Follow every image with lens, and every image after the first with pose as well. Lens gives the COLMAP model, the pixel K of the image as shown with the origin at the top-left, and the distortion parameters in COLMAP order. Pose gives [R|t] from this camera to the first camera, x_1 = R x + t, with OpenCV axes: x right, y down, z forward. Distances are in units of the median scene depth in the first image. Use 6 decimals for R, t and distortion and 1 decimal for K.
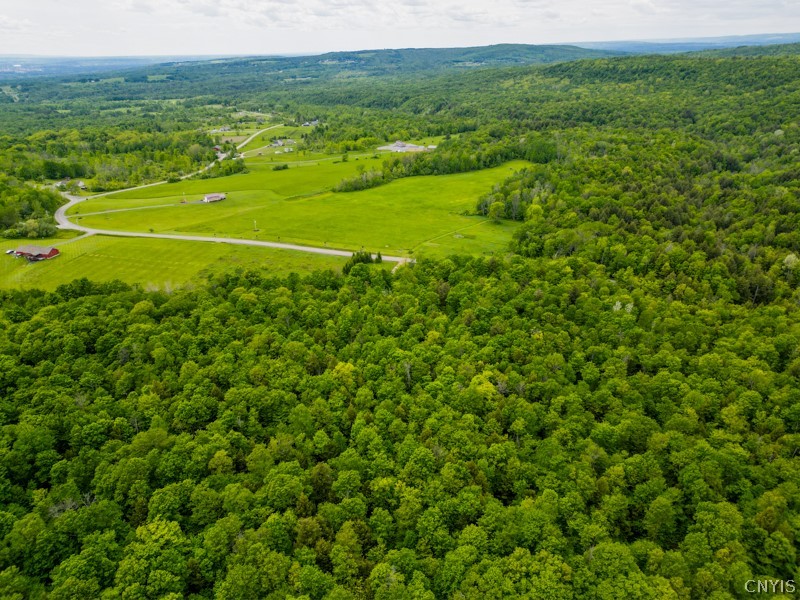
lens RADIAL K [[558.9, 0, 401.5], [0, 558.9, 297.3], [0, 0, 1]] dist [0.082798, -0.077783]
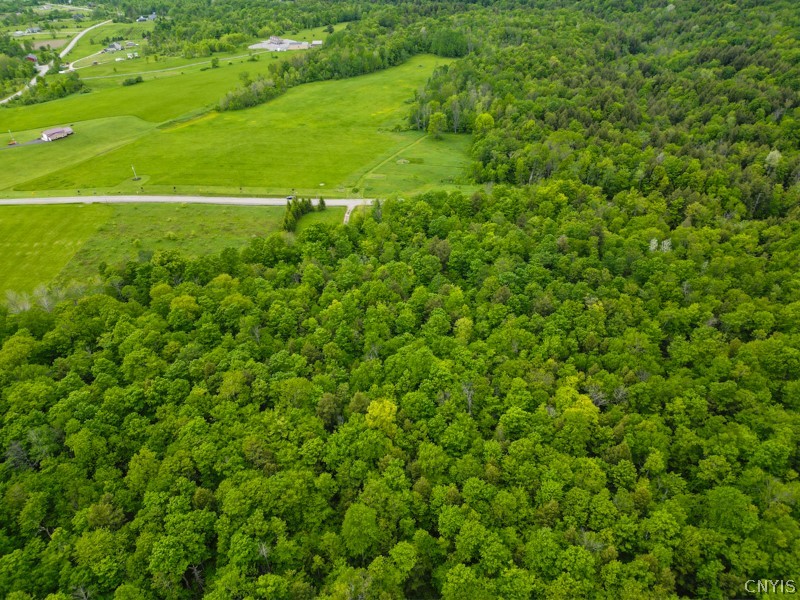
lens RADIAL K [[558.9, 0, 401.5], [0, 558.9, 297.3], [0, 0, 1]] dist [0.082798, -0.077783]
pose [[0.967198, -0.148875, 0.205827, -0.074153], [0.111625, 0.976927, 0.182081, -0.048291], [-0.228185, -0.153133, 0.961500, 0.133152]]
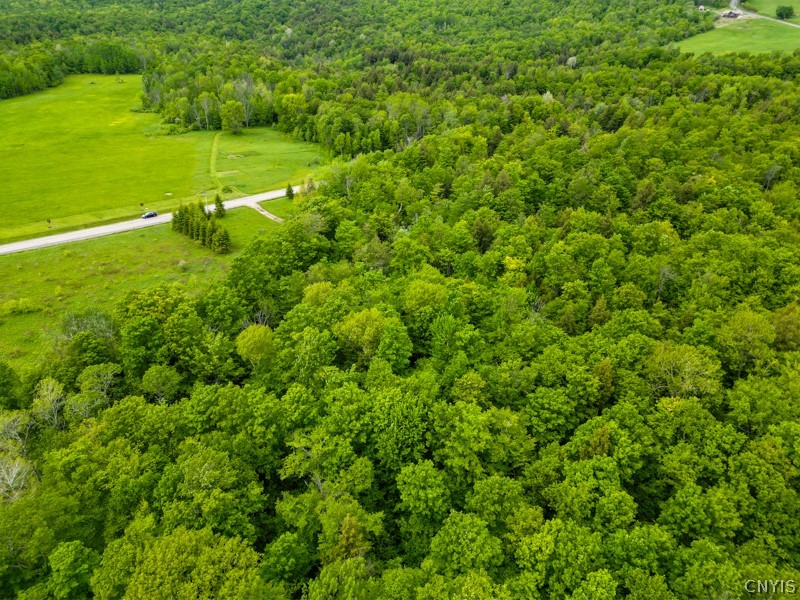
lens RADIAL K [[558.9, 0, 401.5], [0, 558.9, 297.3], [0, 0, 1]] dist [0.082798, -0.077783]
pose [[0.540674, -0.393628, 0.743457, -0.236026], [0.334806, 0.911451, 0.239087, -0.041469], [-0.771736, 0.119646, 0.624587, 0.371024]]
